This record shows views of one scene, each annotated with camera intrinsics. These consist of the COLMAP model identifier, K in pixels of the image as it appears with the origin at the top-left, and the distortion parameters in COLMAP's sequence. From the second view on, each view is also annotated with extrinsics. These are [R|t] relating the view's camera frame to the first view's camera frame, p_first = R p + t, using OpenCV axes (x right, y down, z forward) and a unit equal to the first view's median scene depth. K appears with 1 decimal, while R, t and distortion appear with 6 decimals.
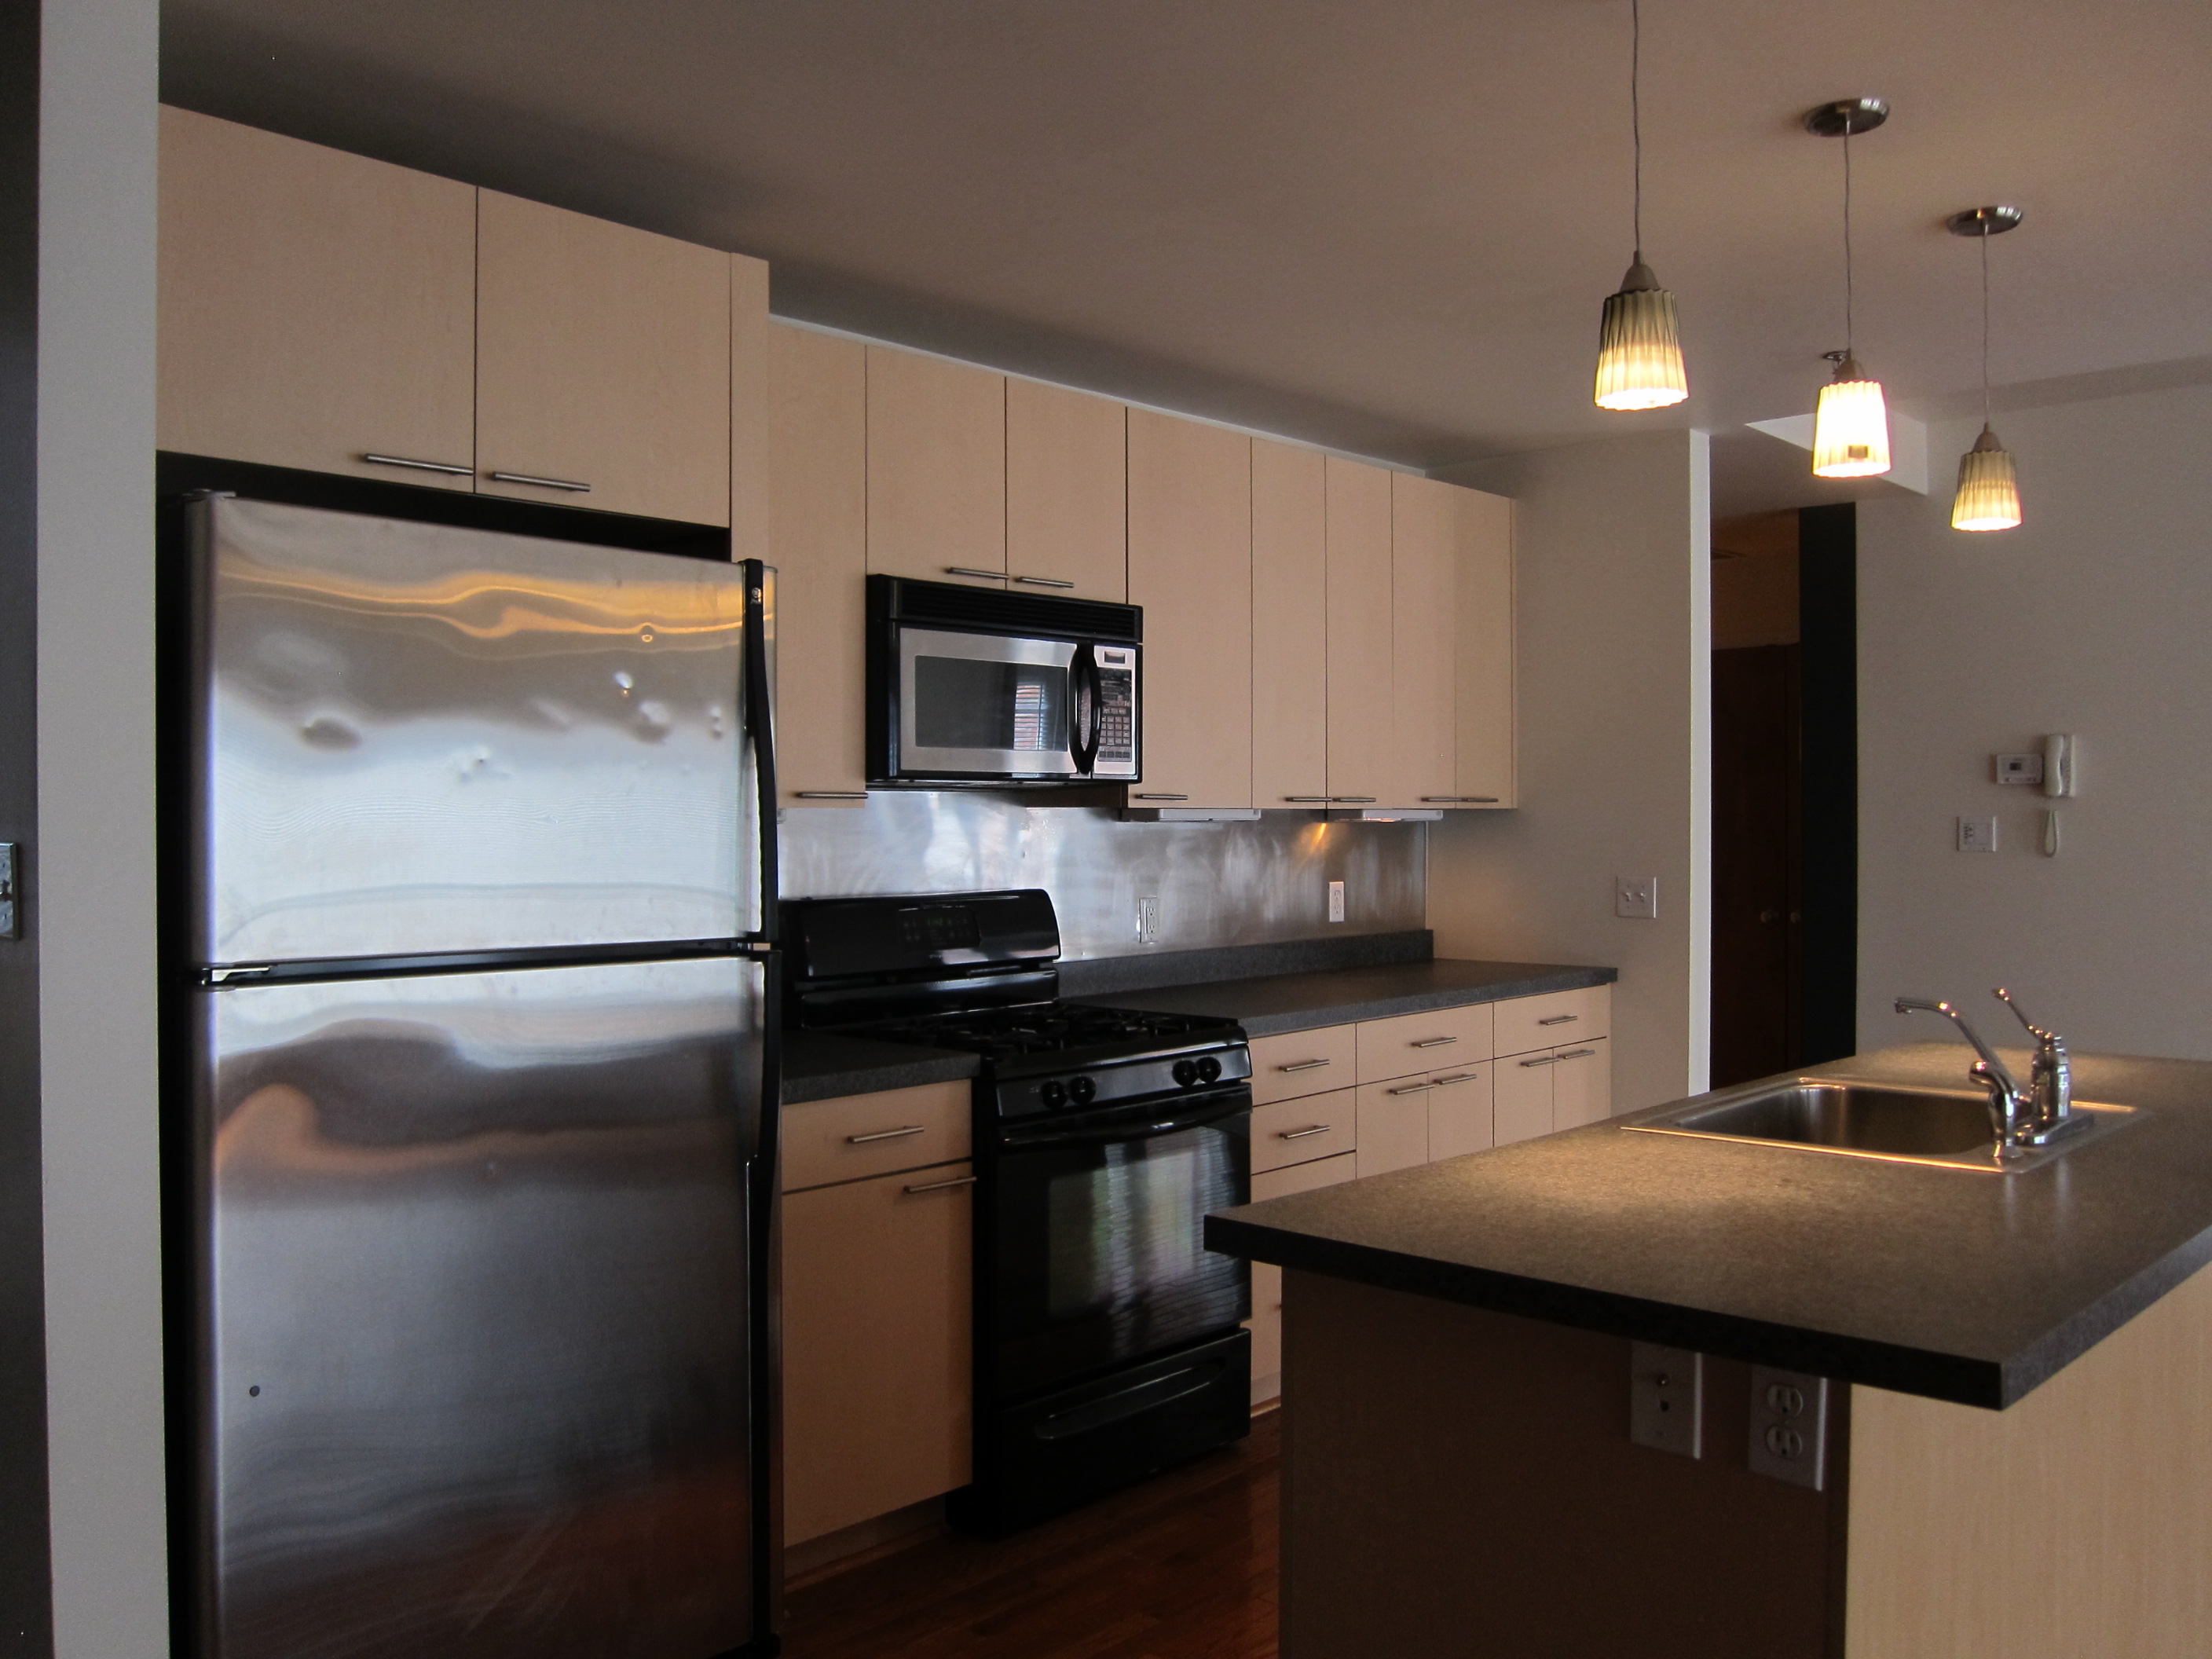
lens RADIAL K [[1872.7, 0, 1102.2], [0, 1872.7, 842.4], [0, 0, 1]] dist [-0.037618, 0.006245]
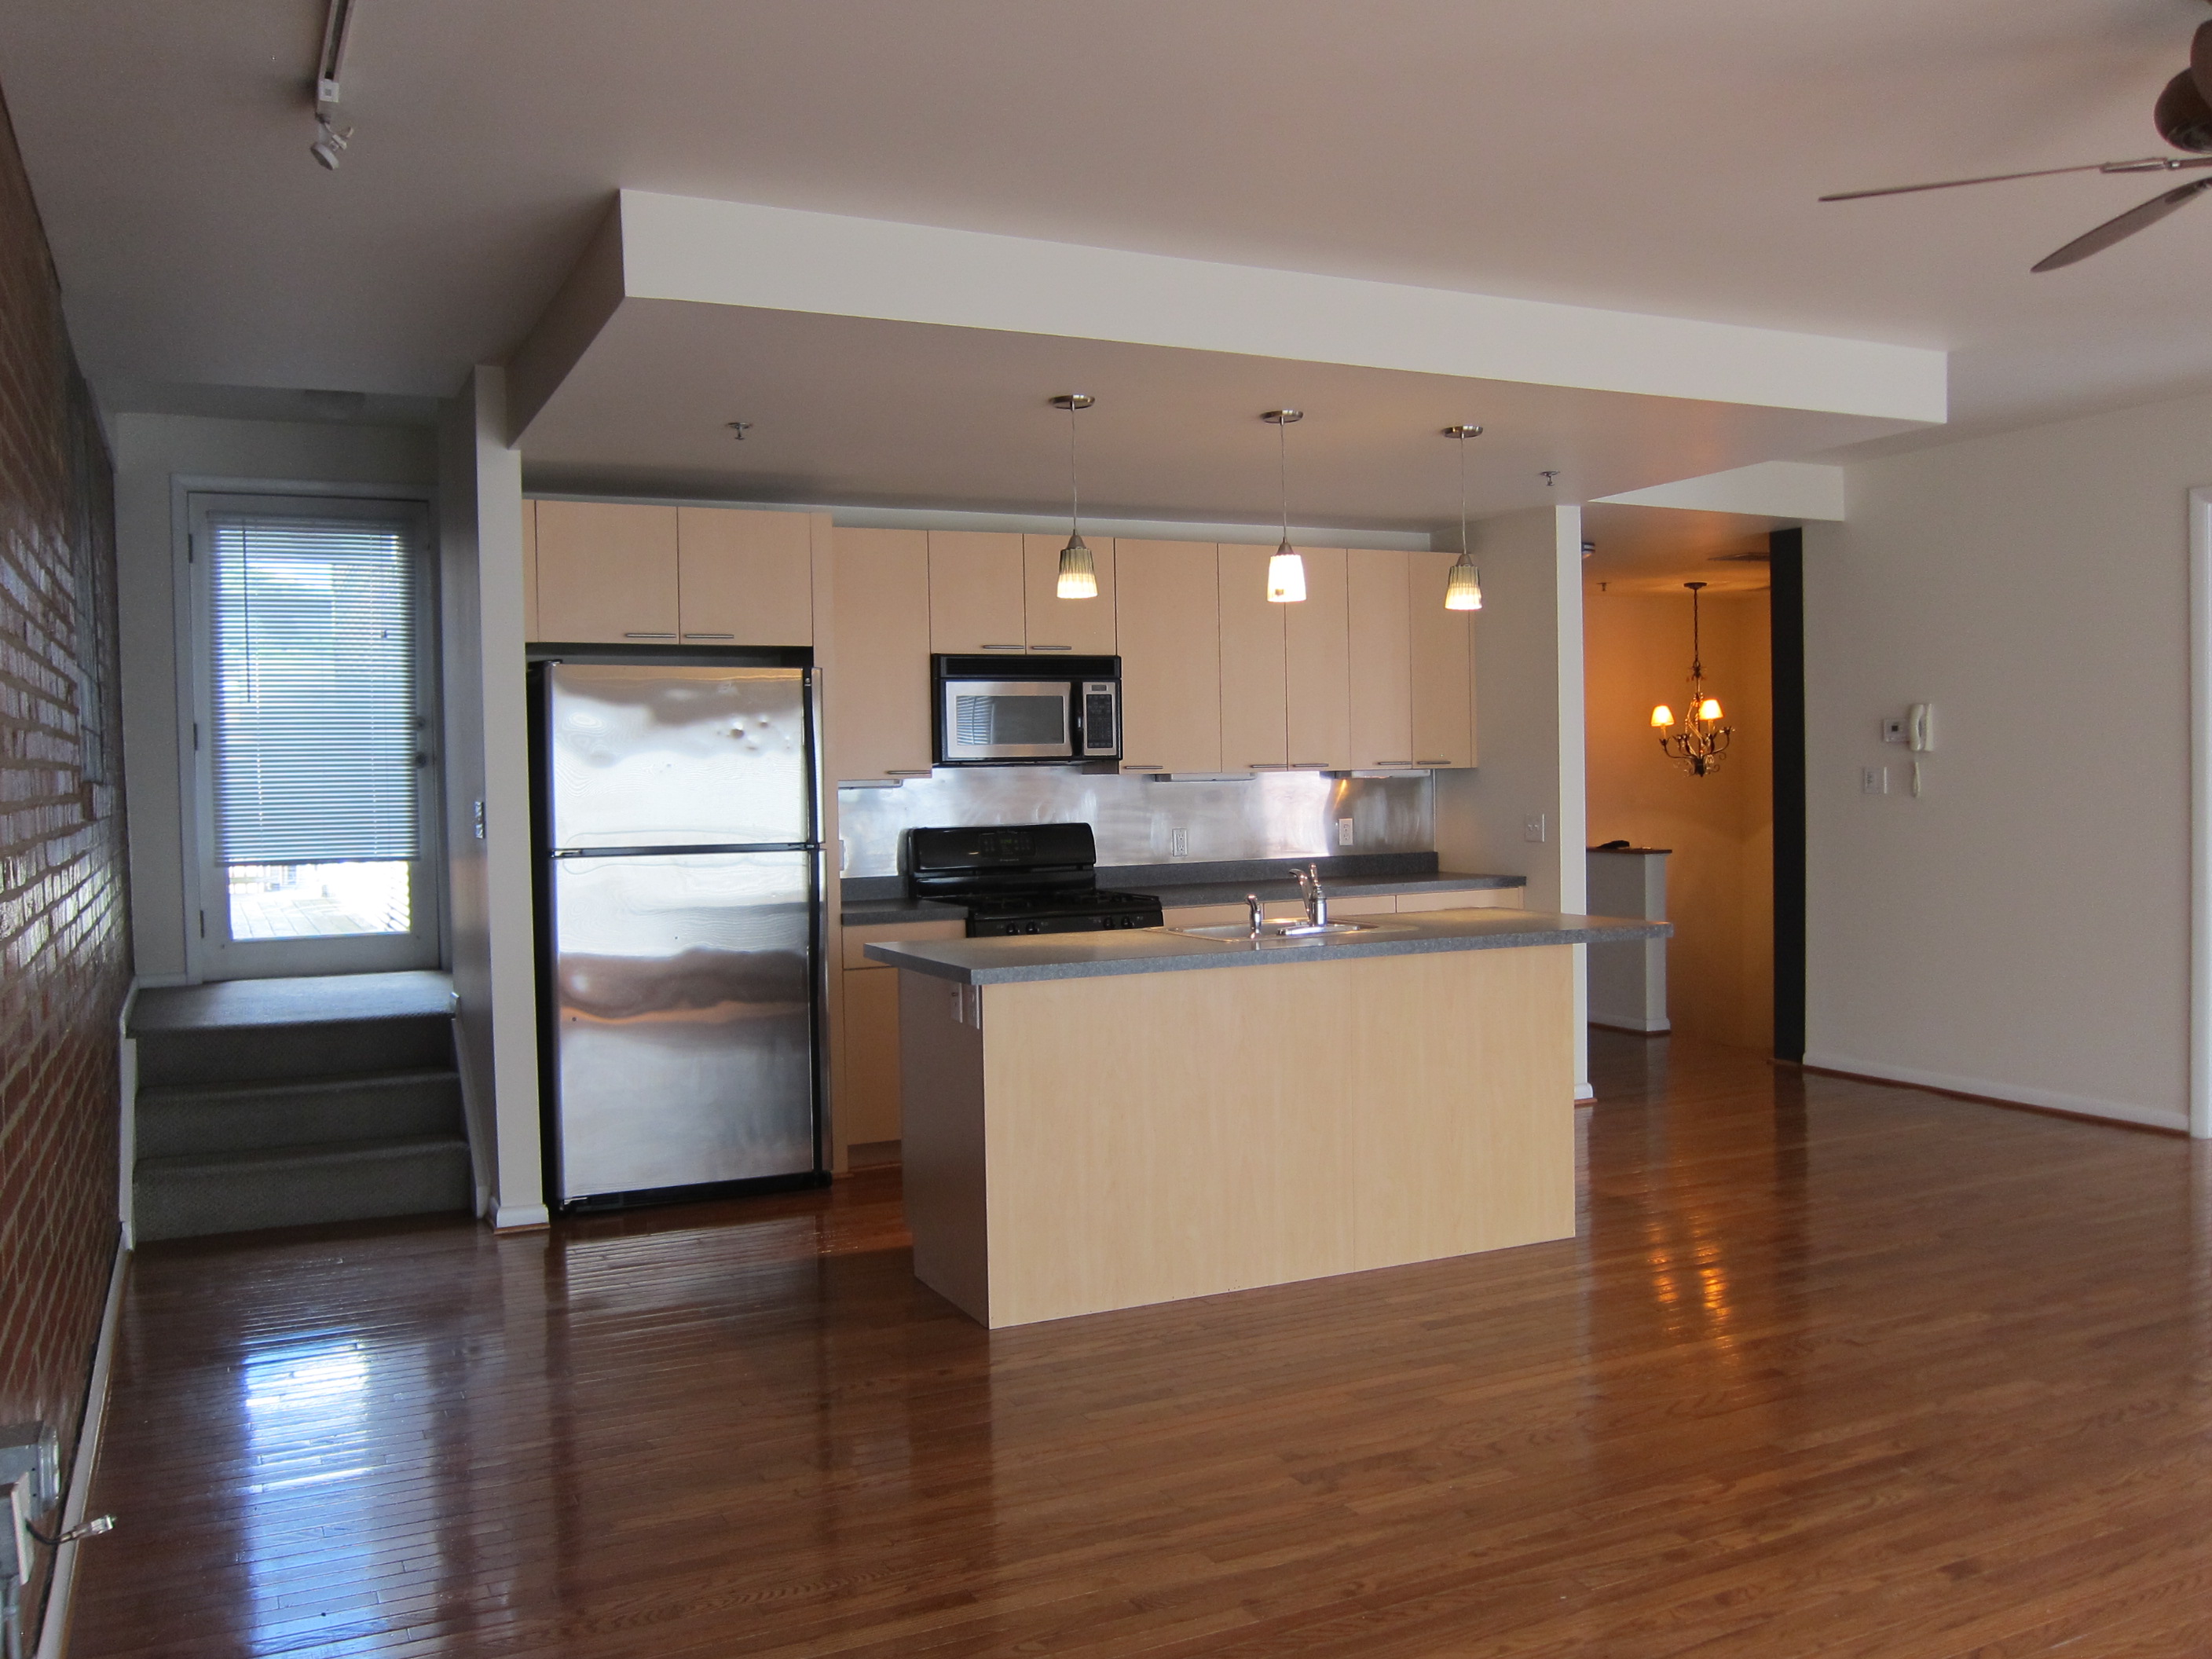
lens RADIAL K [[1872.7, 0, 1102.2], [0, 1872.7, 842.4], [0, 0, 1]] dist [-0.037618, 0.006245]
pose [[0.928240, -0.001564, -0.371978, 0.646438], [0.011308, 0.999648, 0.024017, 0.002501], [0.371809, -0.026500, 0.927931, -0.603175]]
